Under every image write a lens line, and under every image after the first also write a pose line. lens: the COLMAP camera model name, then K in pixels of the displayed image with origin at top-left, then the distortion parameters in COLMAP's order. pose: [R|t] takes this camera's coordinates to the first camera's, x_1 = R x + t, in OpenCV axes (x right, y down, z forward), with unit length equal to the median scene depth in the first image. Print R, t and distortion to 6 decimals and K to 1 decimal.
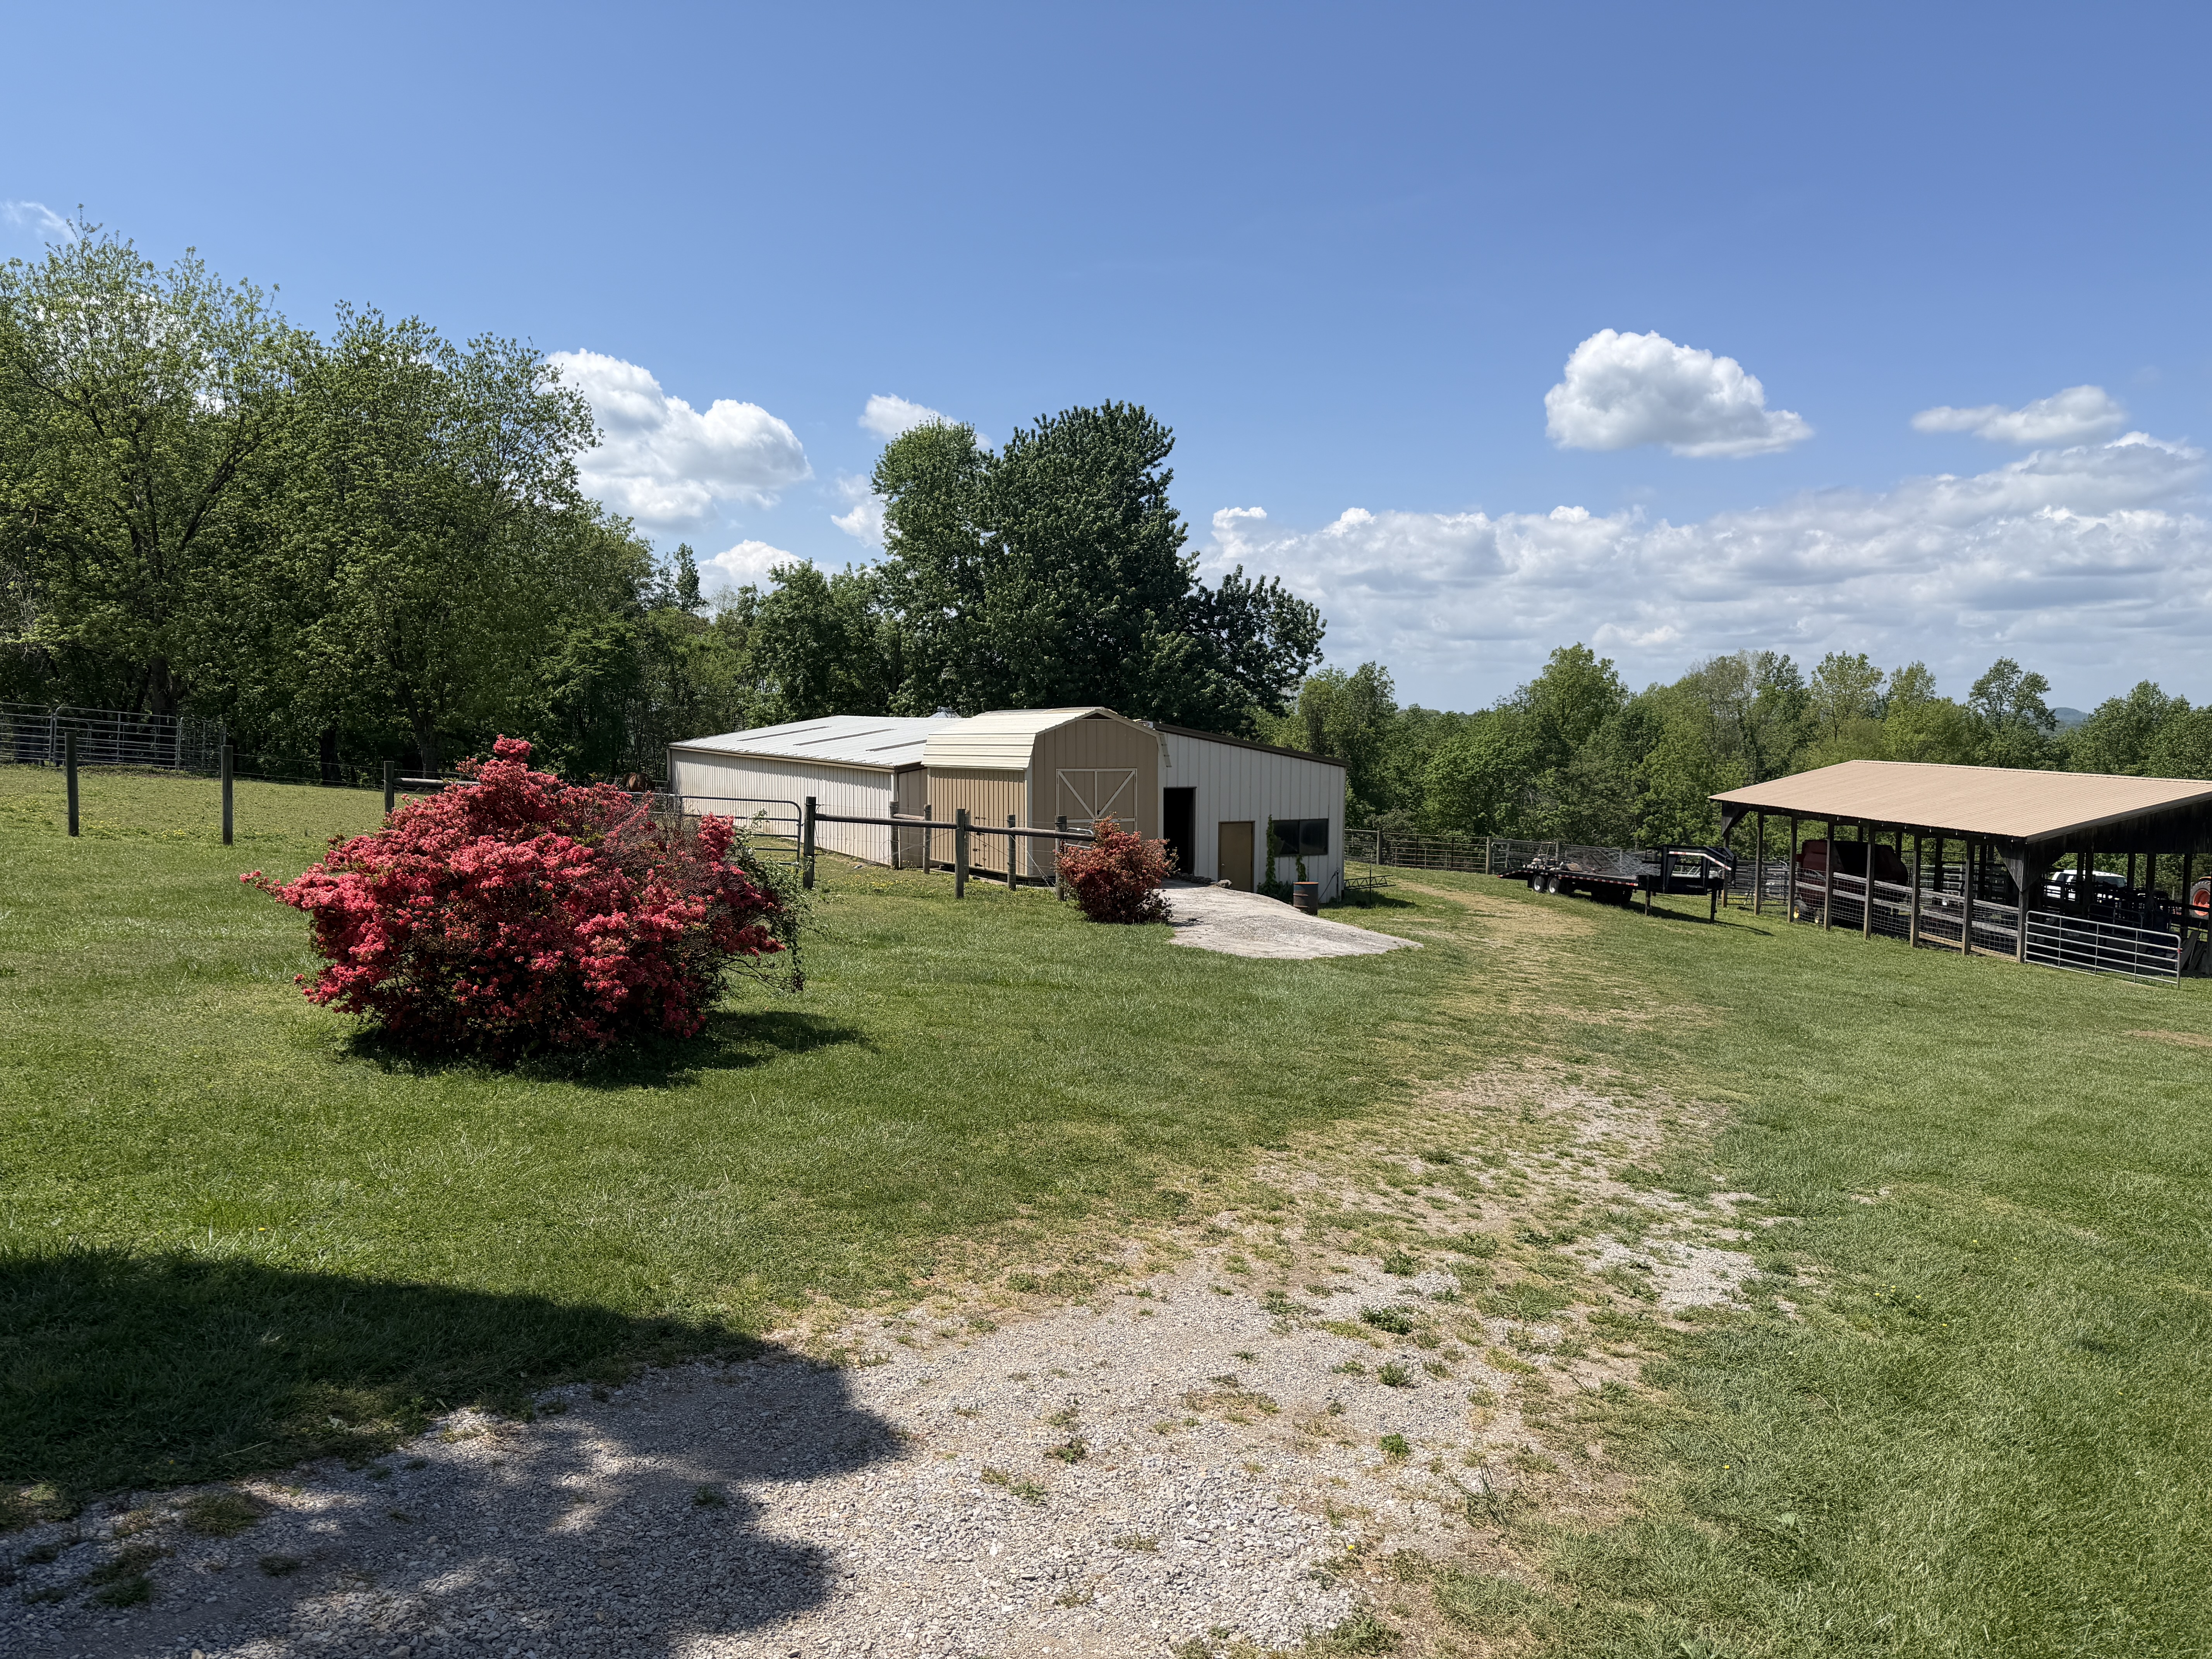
lens RADIAL K [[1500.9, 0, 1096.3], [0, 1500.9, 825.9], [0, 0, 1]] dist [0.053574, -0.086701]
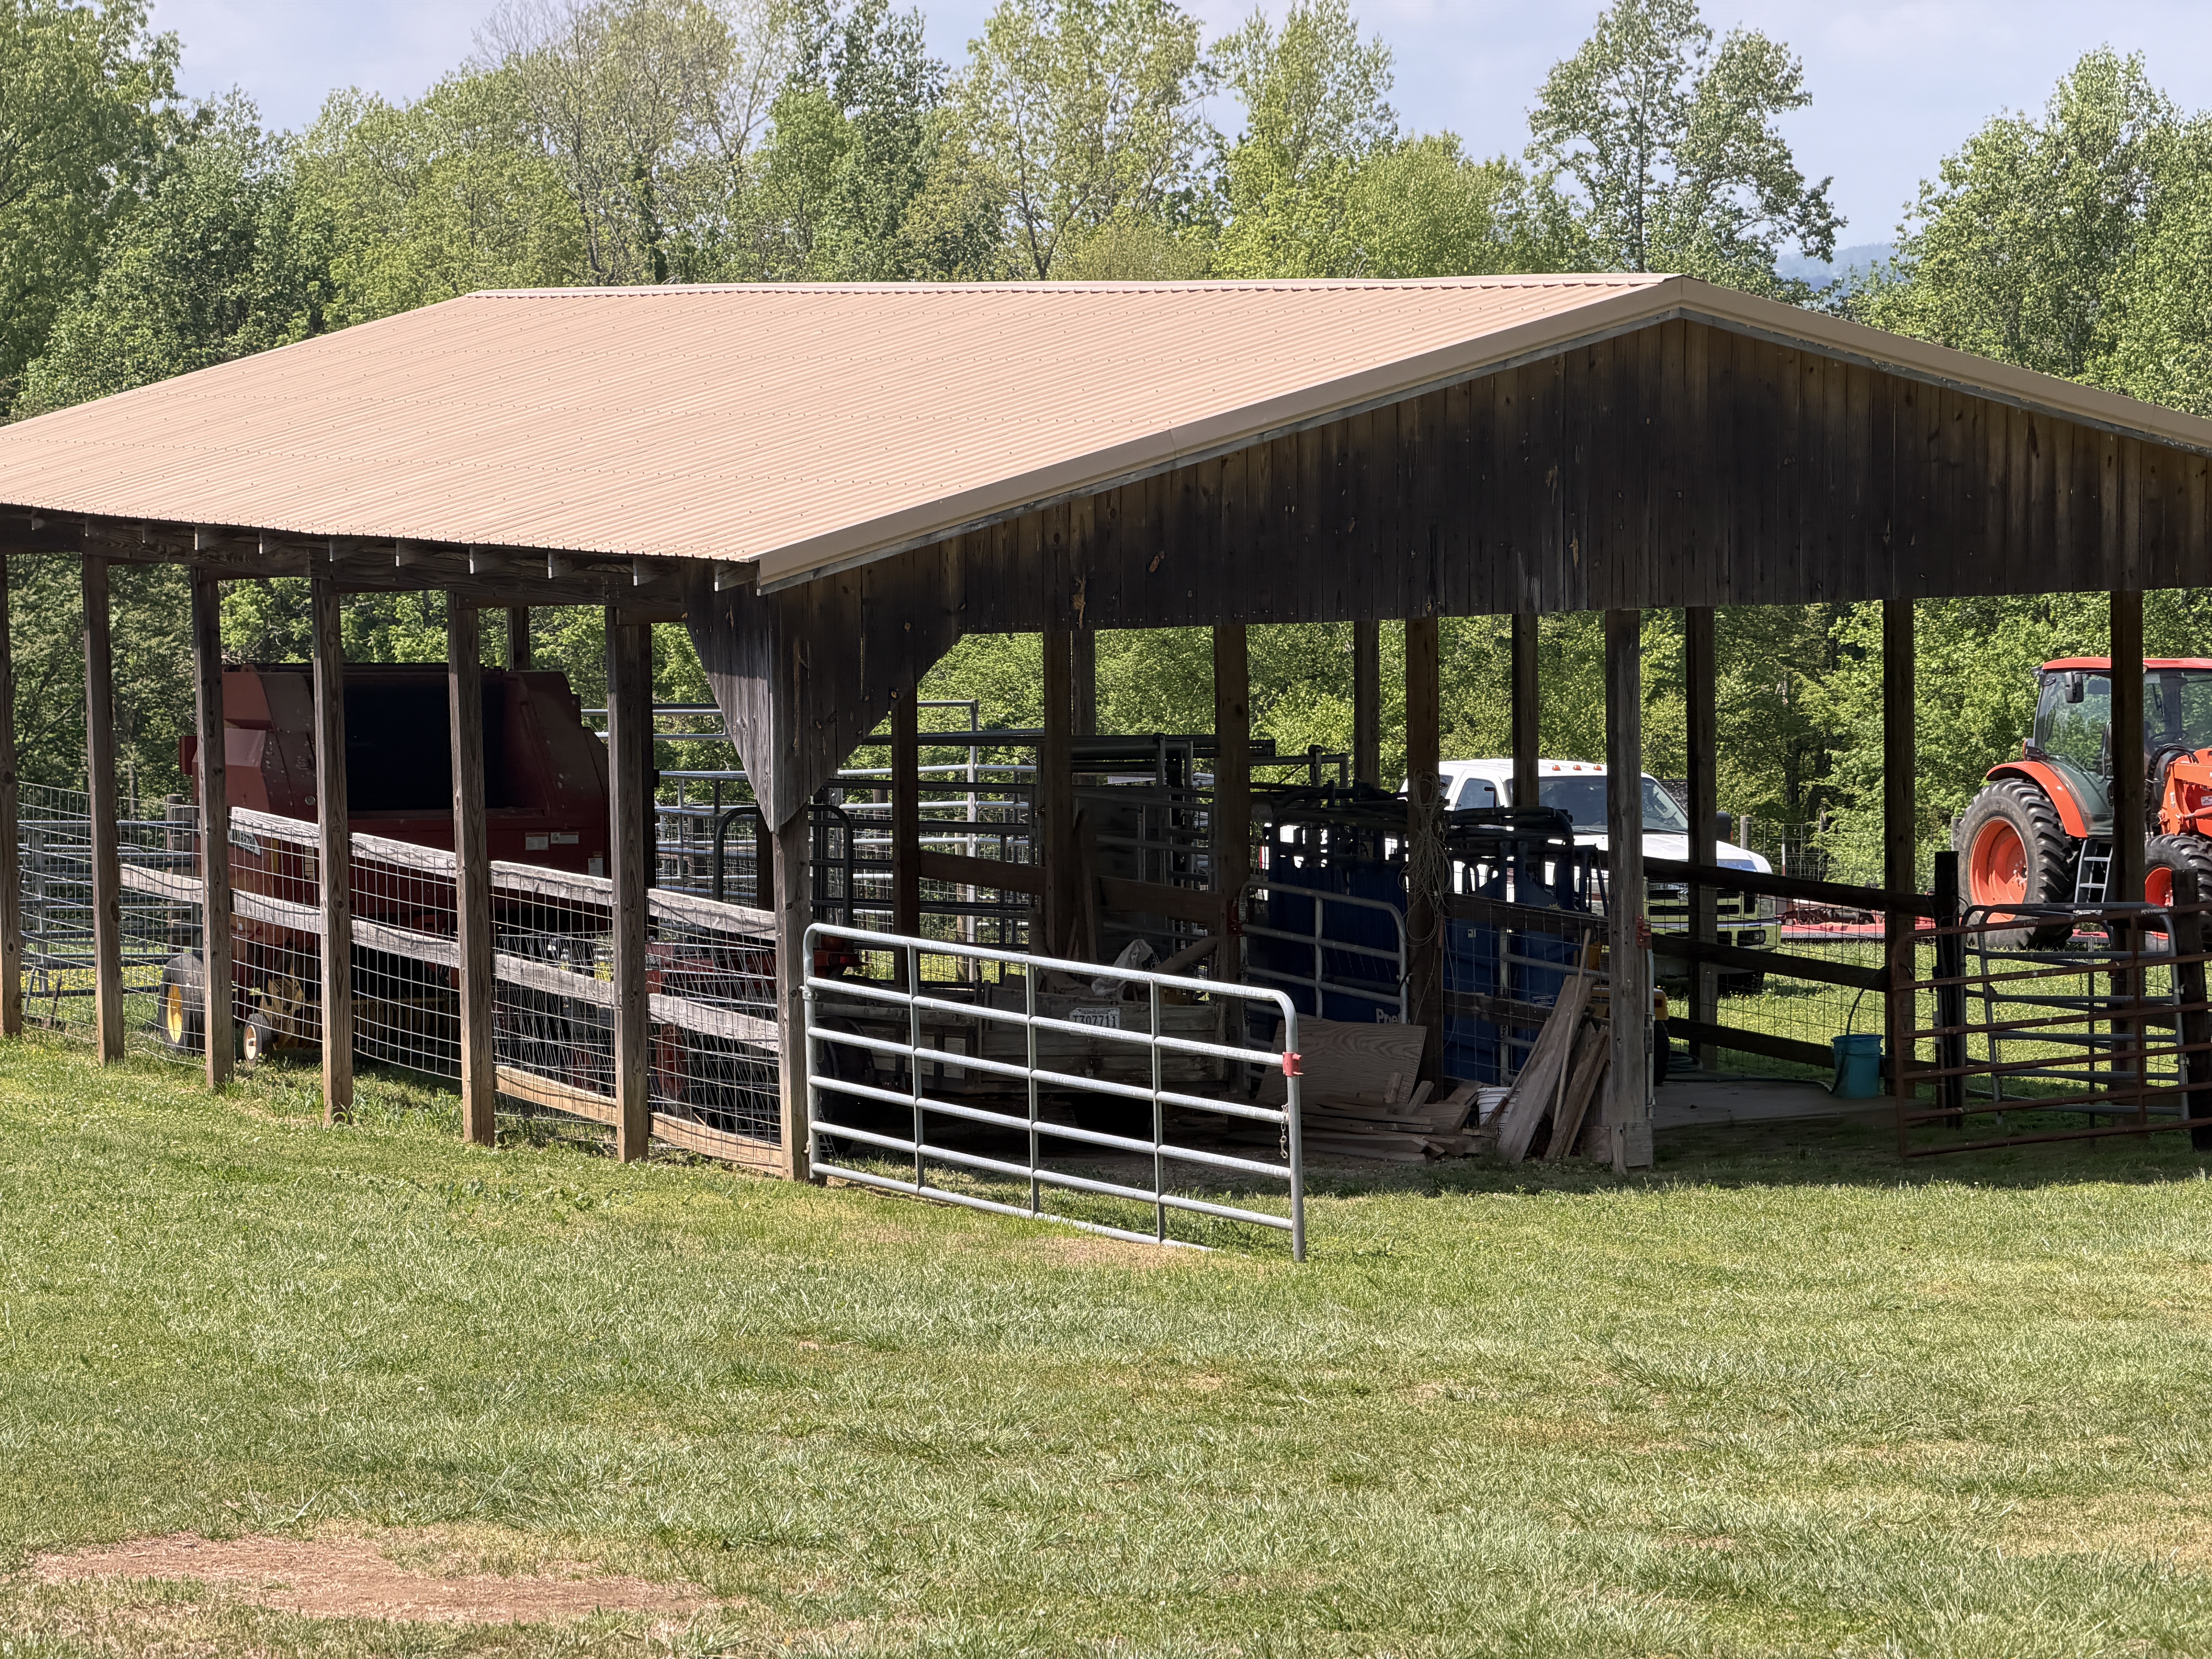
lens RADIAL K [[6375.5, 0, 1106.0], [0, 6375.5, 829.5], [0, 0, 1]] dist [0.043387, 0.323823]
pose [[0.920240, -0.050526, 0.388078, 0.288579], [0.048413, 0.998711, 0.015227, 0.029168], [-0.388347, 0.004775, 0.921501, 0.174958]]
